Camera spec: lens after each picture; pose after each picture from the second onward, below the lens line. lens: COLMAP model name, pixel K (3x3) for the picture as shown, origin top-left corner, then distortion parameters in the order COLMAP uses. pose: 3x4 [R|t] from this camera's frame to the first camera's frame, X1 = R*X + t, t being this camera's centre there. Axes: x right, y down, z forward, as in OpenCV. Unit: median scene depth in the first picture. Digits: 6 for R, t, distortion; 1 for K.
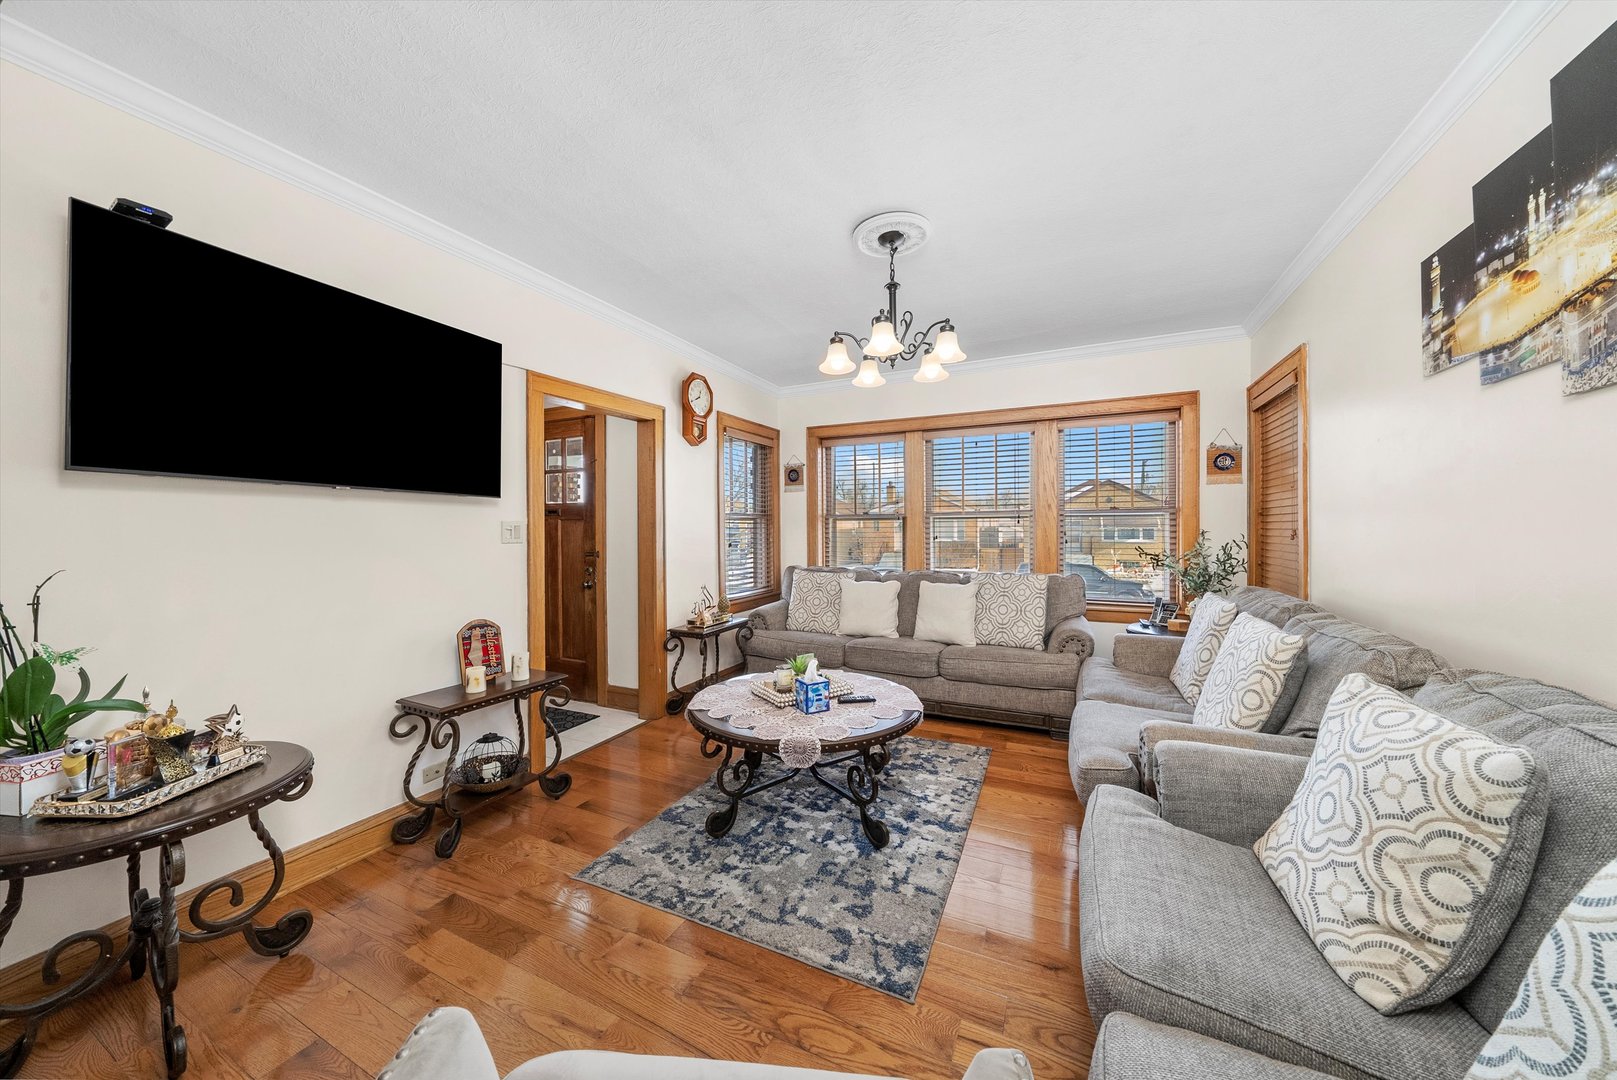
lens RADIAL K [[553.0, 0, 802.9], [0, 553.0, 532.6], [0, 0, 1]] dist [-0.003678, 0.000121]
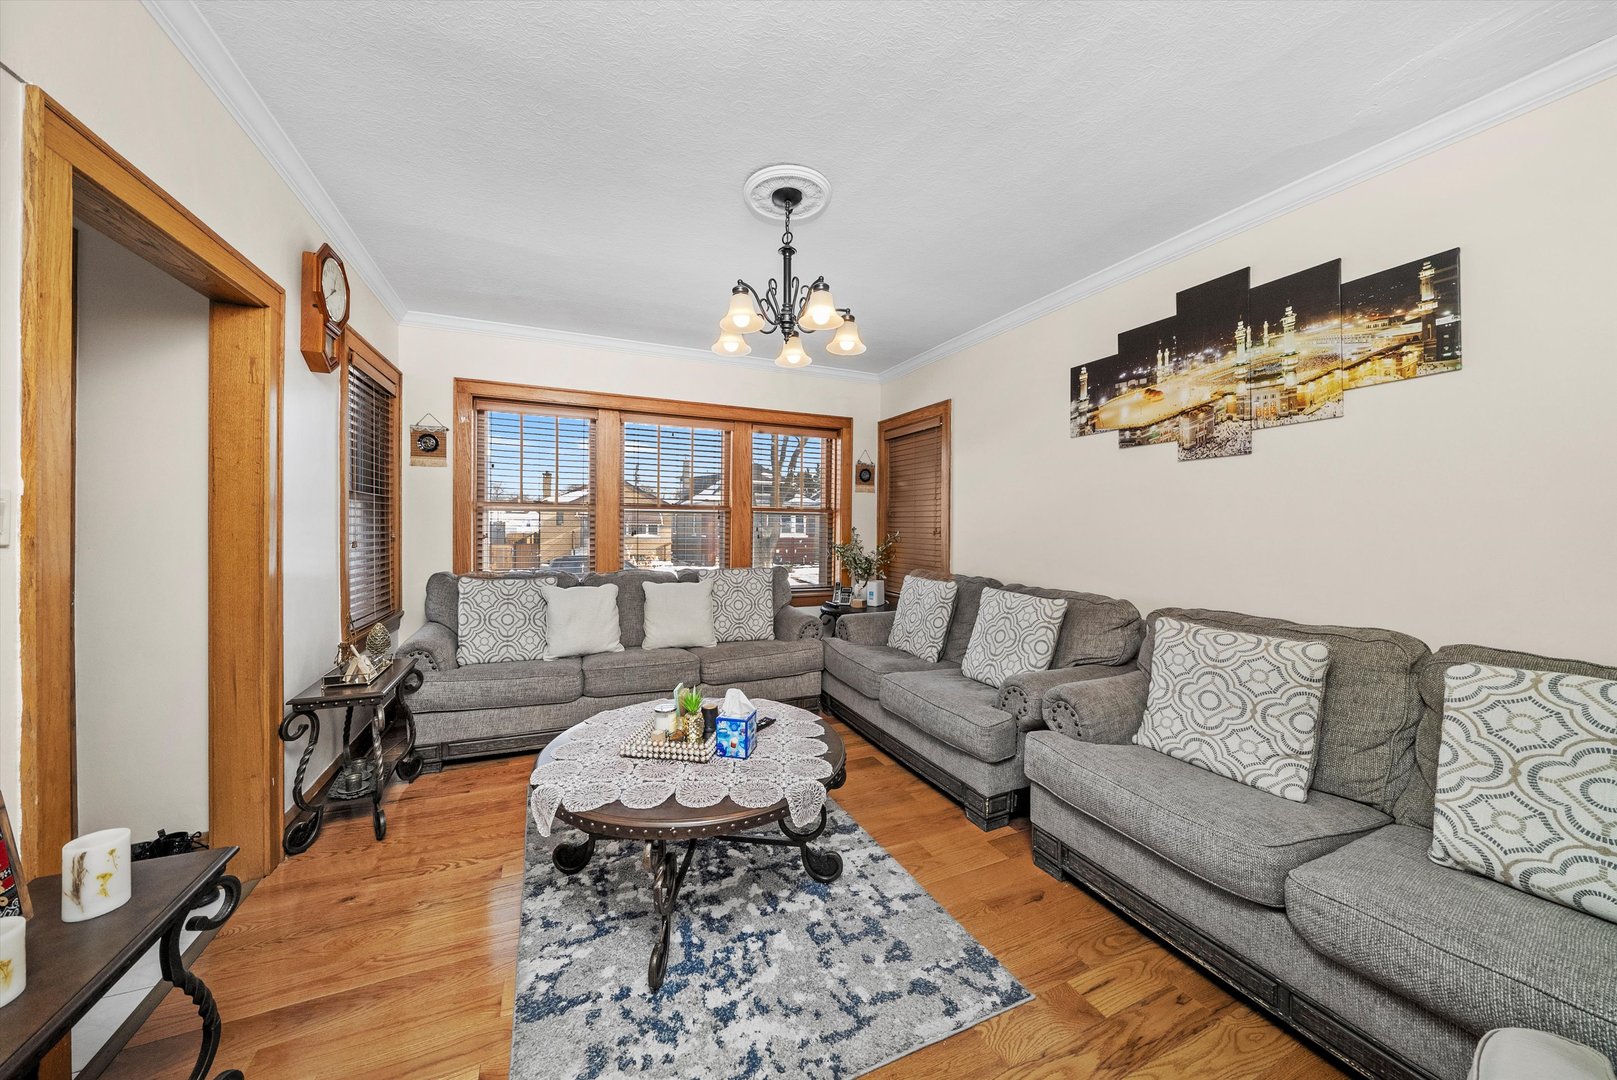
lens RADIAL K [[550.8, 0, 808.6], [0, 550.8, 530.6], [0, 0, 1]] dist [-0.001499, -0.002066]
pose [[0.646521, 0.004533, 0.762883, -0.647400], [-0.009055, 0.999958, 0.001732, 0.003553], [-0.762843, -0.008028, 0.646534, 0.523500]]
